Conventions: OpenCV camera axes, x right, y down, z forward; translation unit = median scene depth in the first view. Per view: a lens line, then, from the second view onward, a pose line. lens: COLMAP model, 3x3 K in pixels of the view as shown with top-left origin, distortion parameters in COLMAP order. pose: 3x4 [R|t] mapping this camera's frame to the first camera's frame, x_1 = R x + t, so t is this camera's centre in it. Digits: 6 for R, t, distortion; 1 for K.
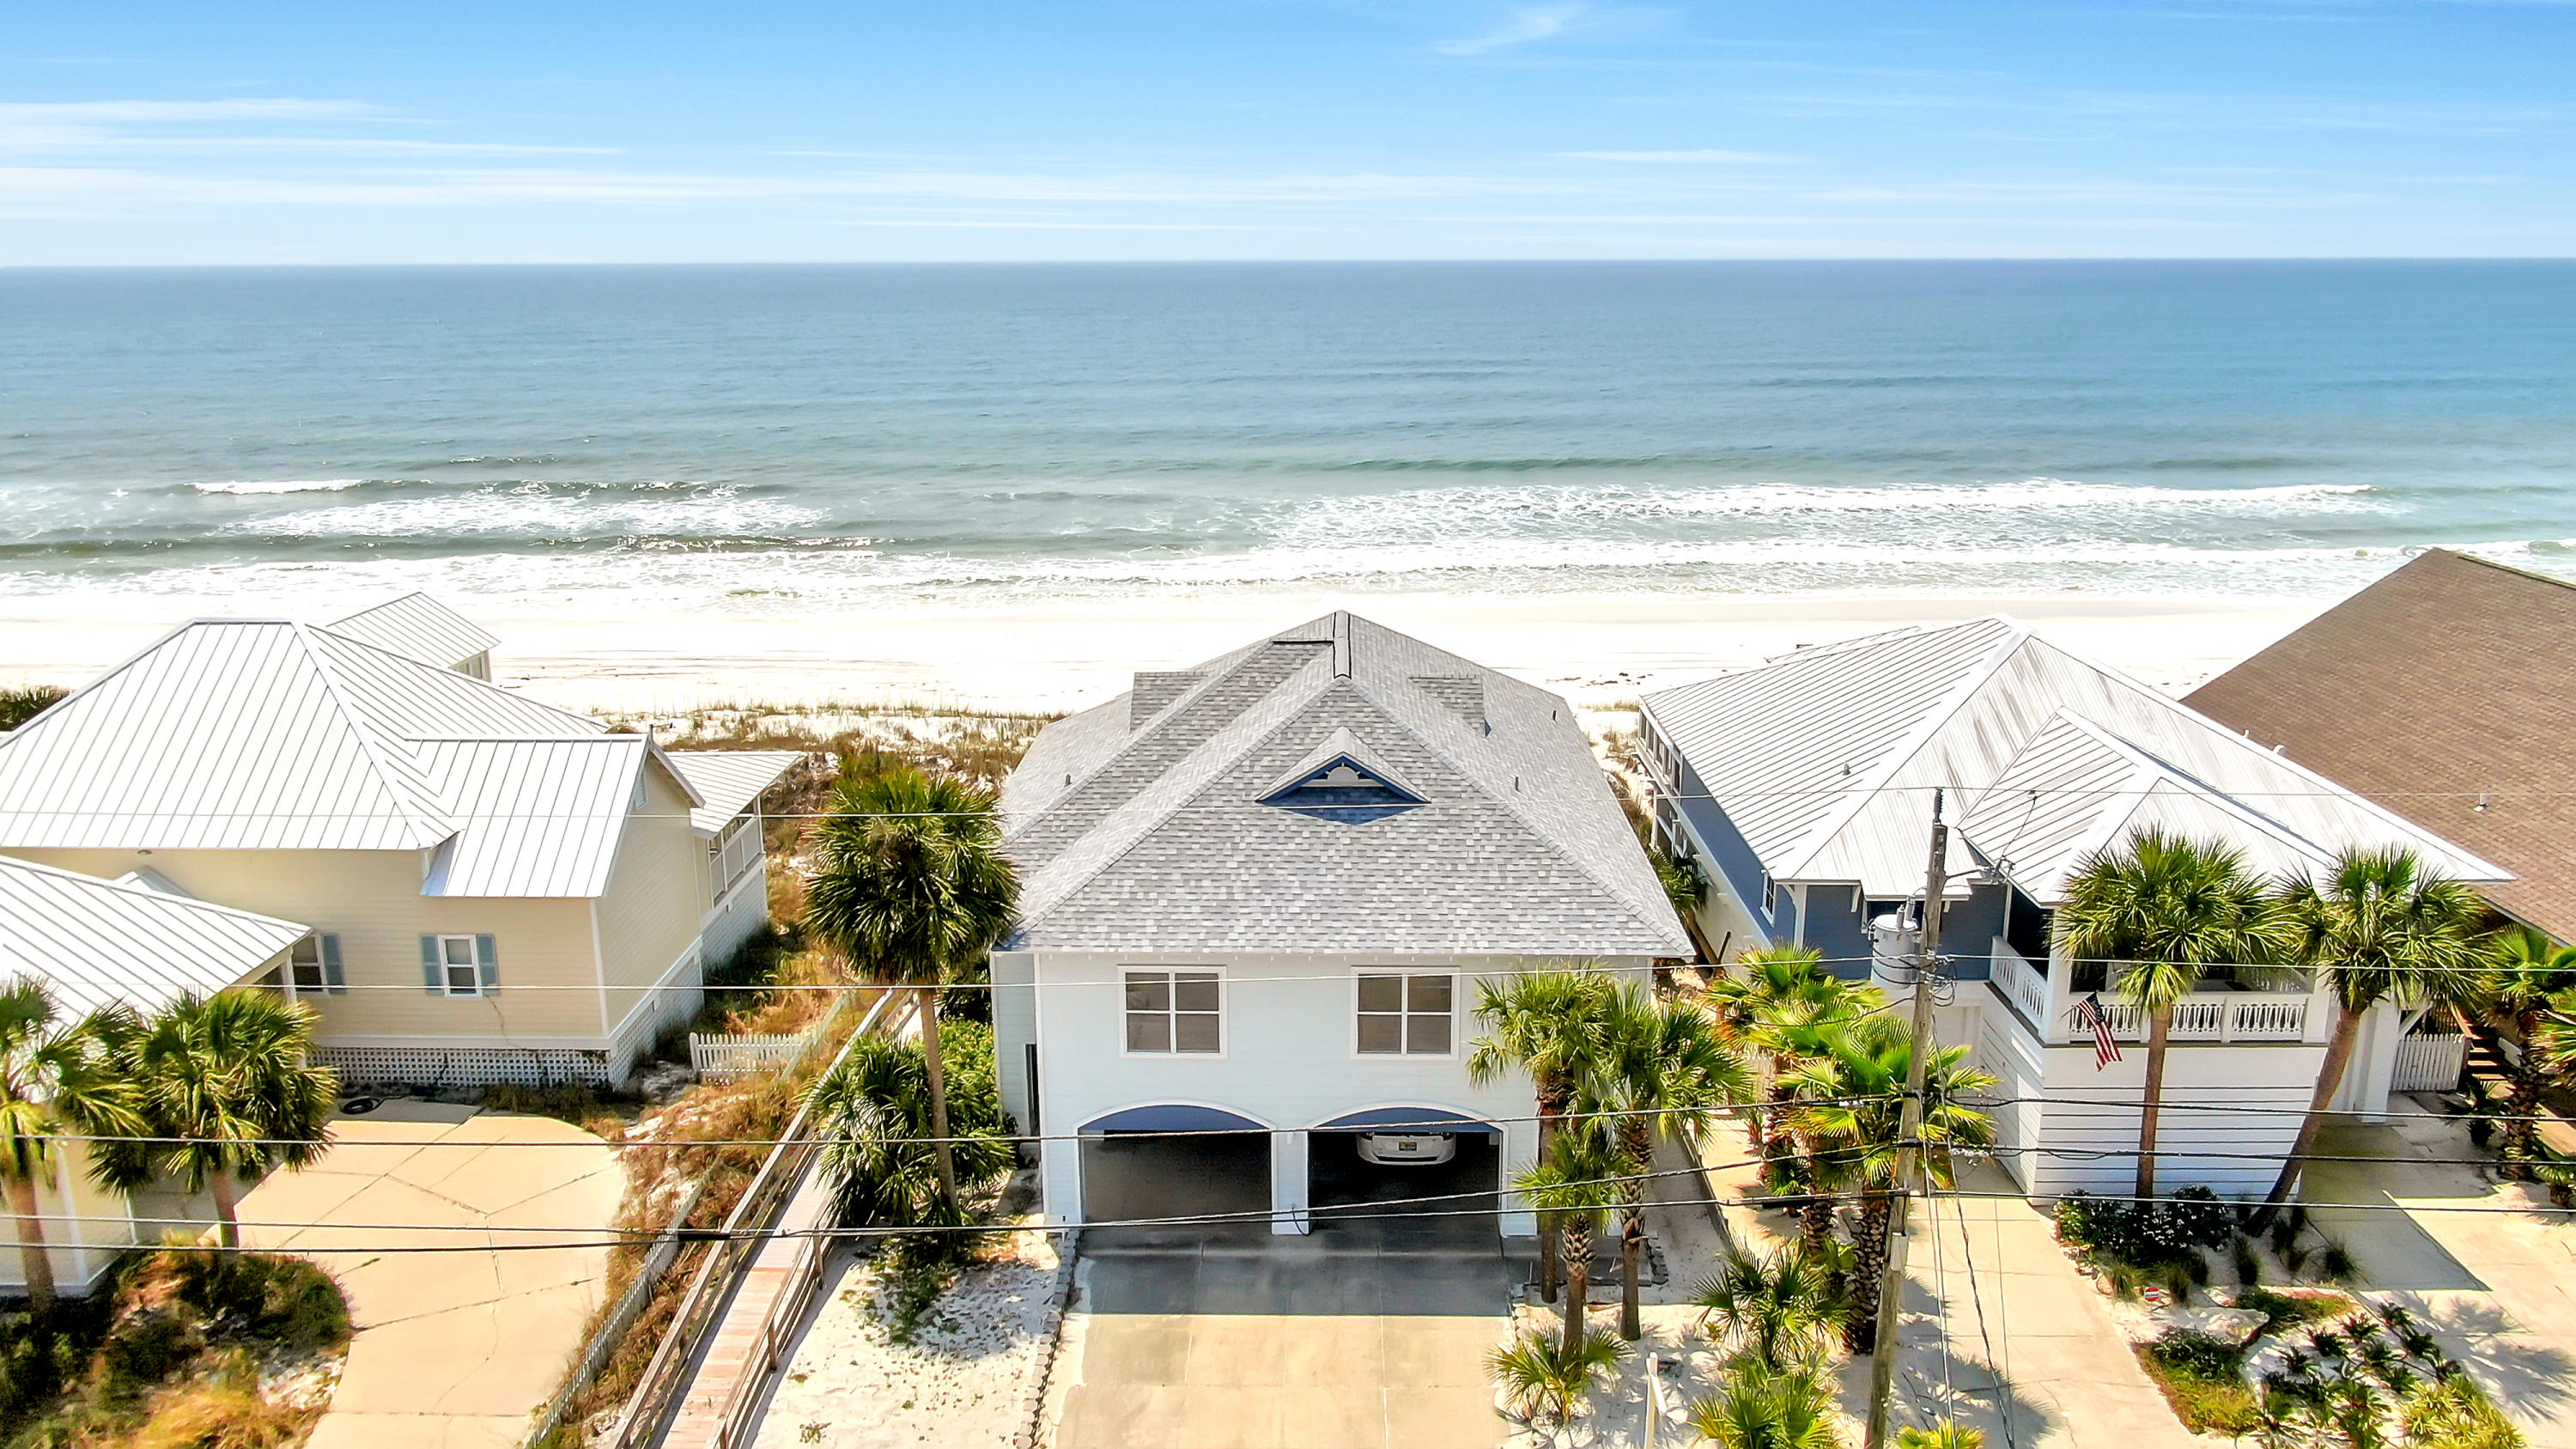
lens RADIAL K [[1864.7, 0, 1288.8], [0, 1864.7, 714.8], [0, 0, 1]] dist [-0.045662, 0.026266]
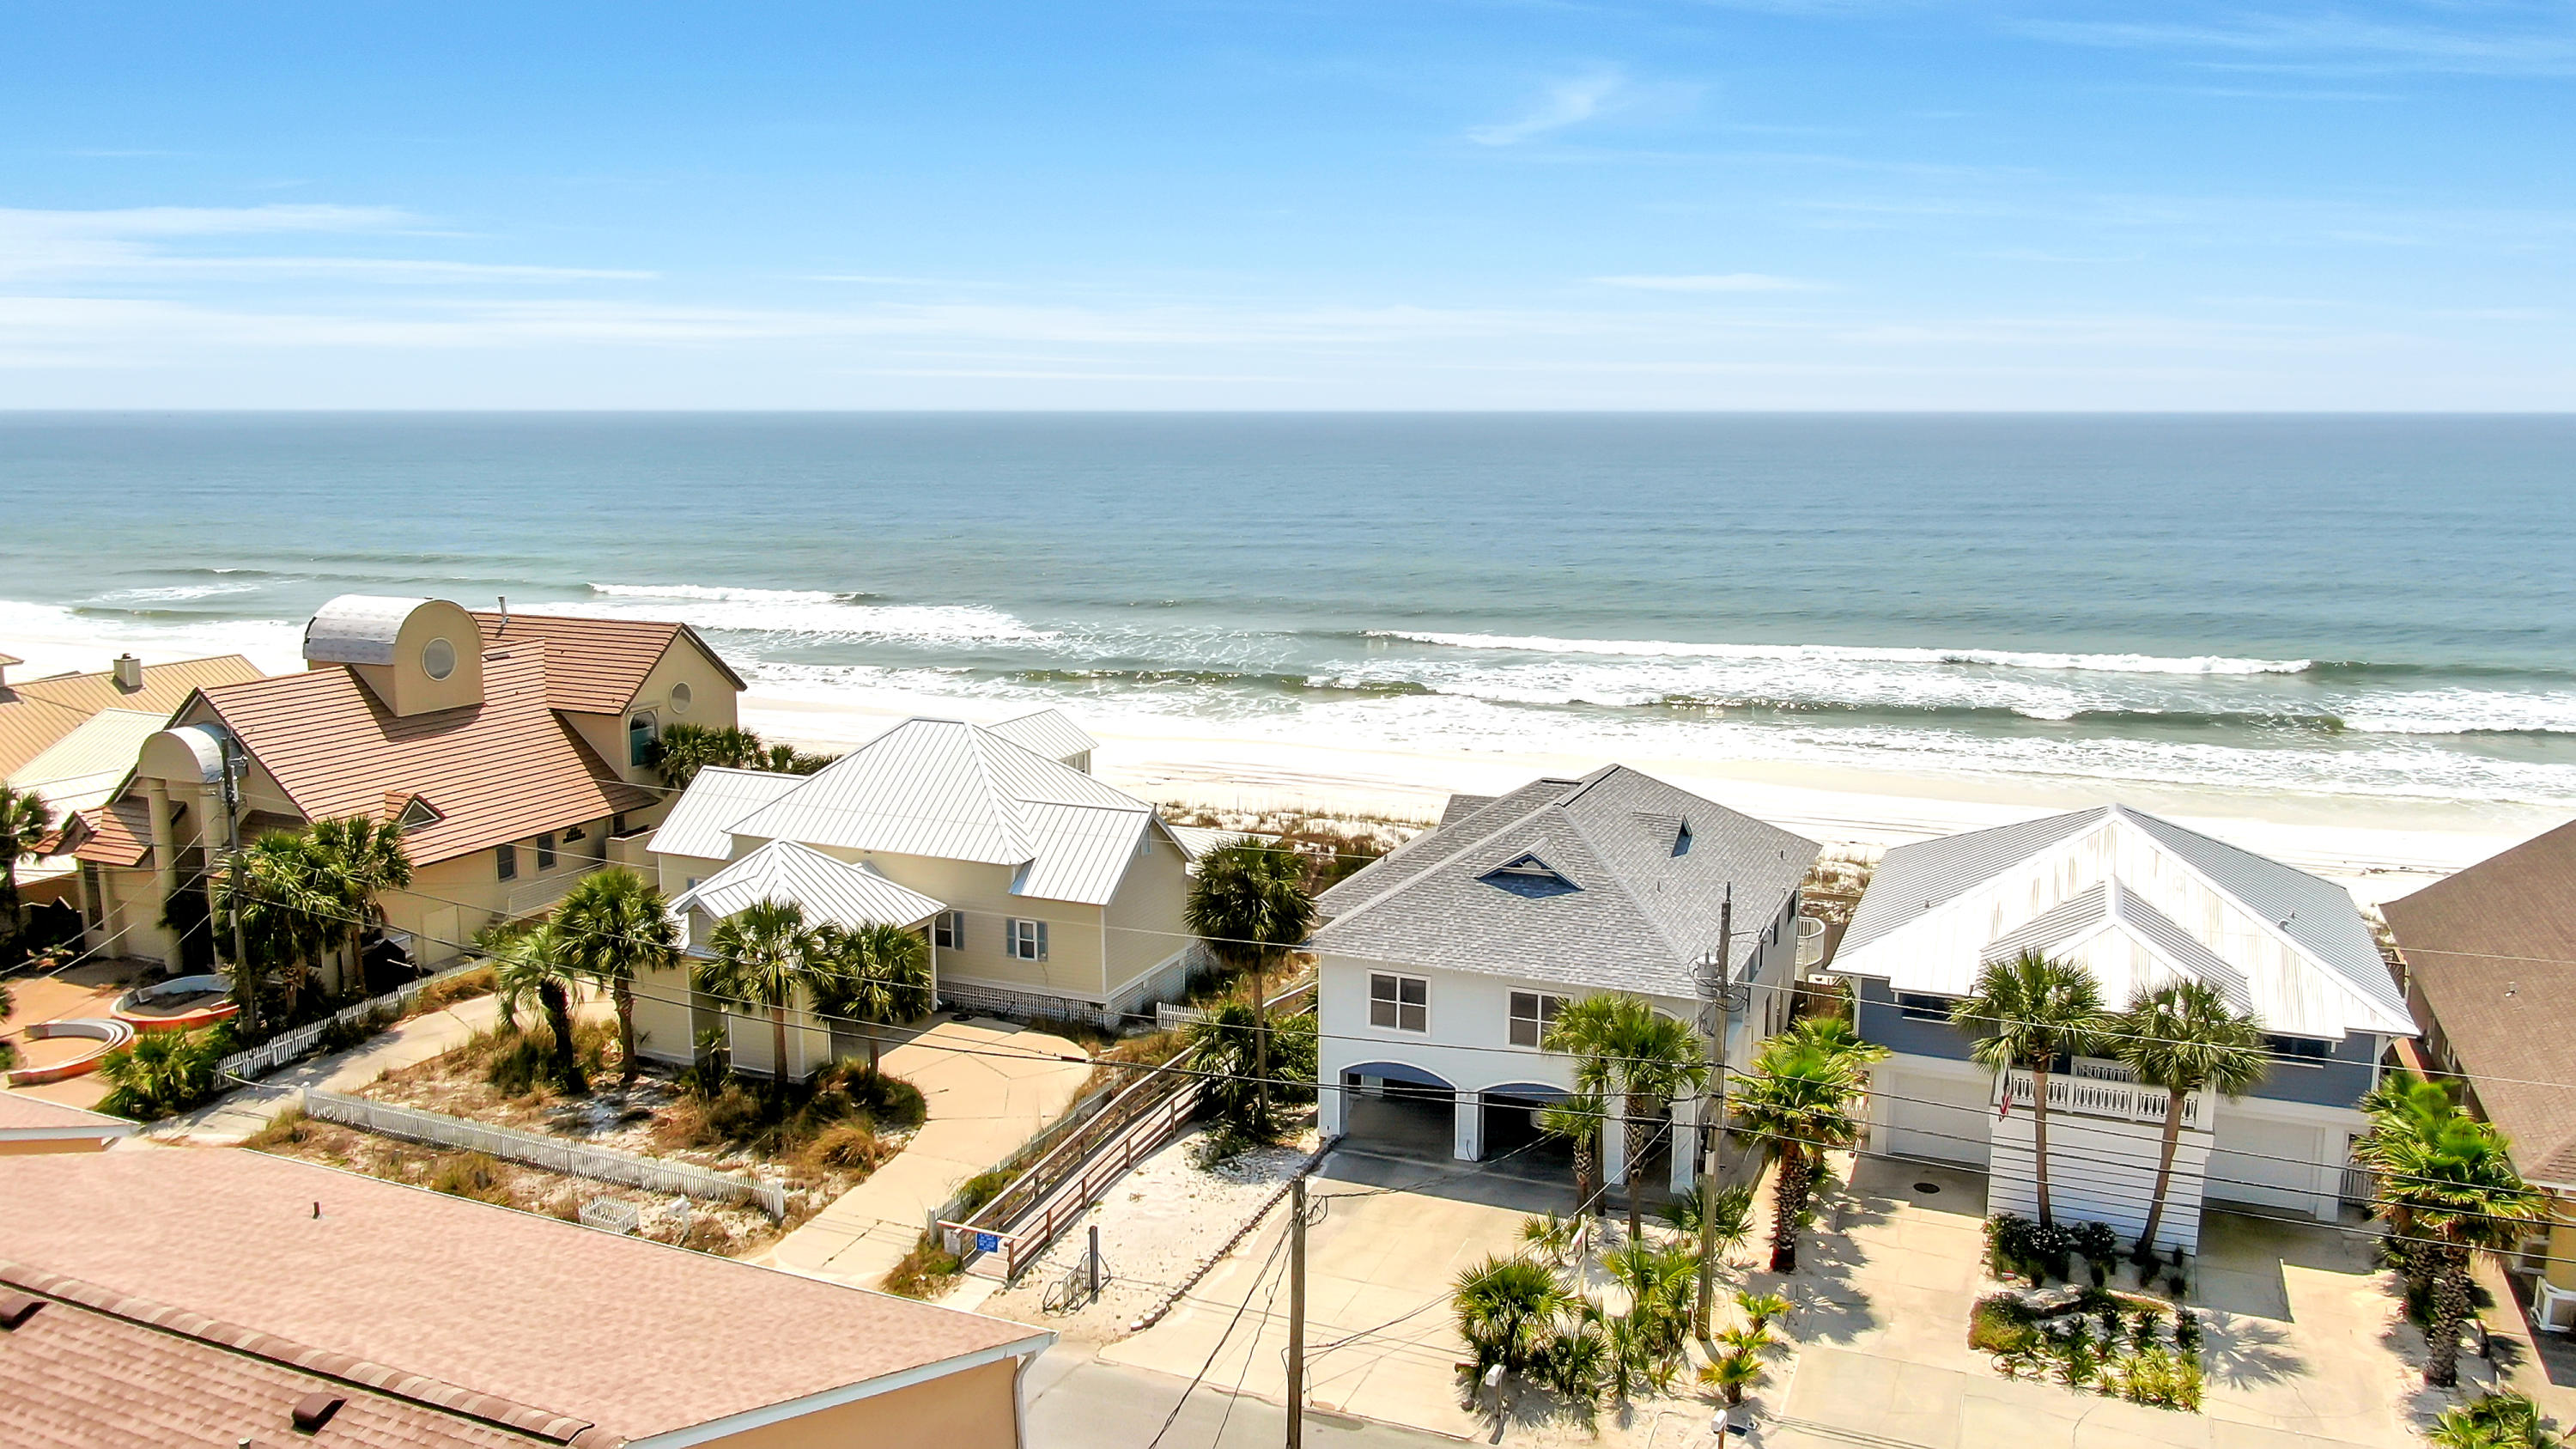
lens RADIAL K [[1864.7, 0, 1288.8], [0, 1864.7, 714.8], [0, 0, 1]] dist [-0.045662, 0.026266]
pose [[0.926593, 0.064313, -0.370526, 0.424270], [-0.093242, 0.993793, -0.060682, 0.020472], [0.364323, 0.090776, 0.926838, -0.531328]]
